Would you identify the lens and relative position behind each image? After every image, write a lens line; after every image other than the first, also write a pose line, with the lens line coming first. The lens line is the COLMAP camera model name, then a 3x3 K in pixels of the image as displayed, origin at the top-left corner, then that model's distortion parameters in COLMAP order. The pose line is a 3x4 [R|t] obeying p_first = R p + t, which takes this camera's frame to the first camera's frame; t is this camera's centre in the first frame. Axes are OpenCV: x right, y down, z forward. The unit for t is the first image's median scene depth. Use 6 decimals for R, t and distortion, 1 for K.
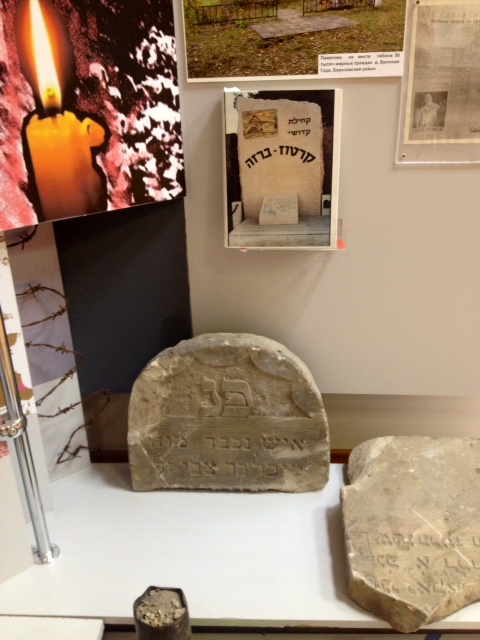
lens RADIAL K [[596.5, 0, 240.0], [0, 596.5, 320.0], [0, 0, 1]] dist [0.107188, -0.224814]
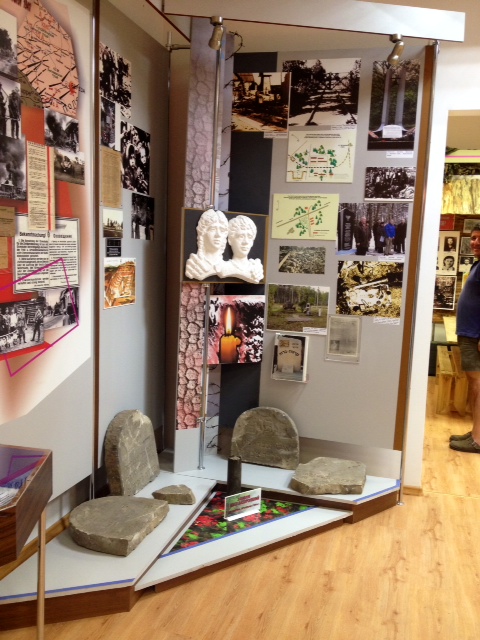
lens RADIAL K [[596.5, 0, 240.0], [0, 596.5, 320.0], [0, 0, 1]] dist [0.107188, -0.224814]
pose [[0.971189, 0.099112, -0.216725, 0.521249], [-0.162941, 0.939797, -0.300388, 0.629314], [0.173905, 0.327046, 0.928869, -2.312951]]
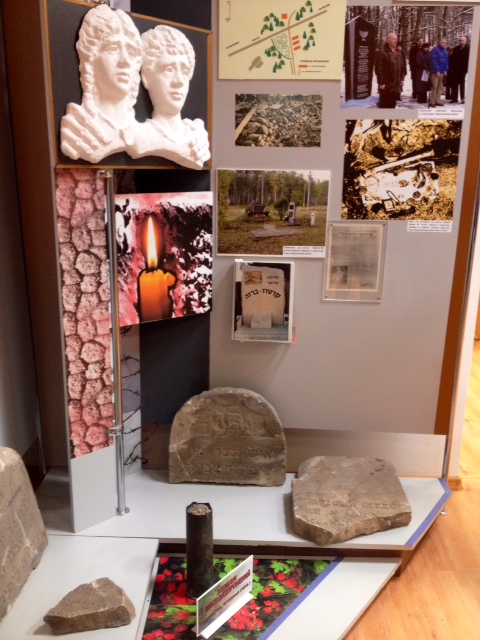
lens RADIAL K [[596.5, 0, 240.0], [0, 596.5, 320.0], [0, 0, 1]] dist [0.107188, -0.224814]
pose [[0.998593, 0.041293, 0.033259, -0.068917], [-0.034981, 0.984477, -0.171994, 0.148405], [-0.039845, 0.170589, 0.984536, -0.899853]]
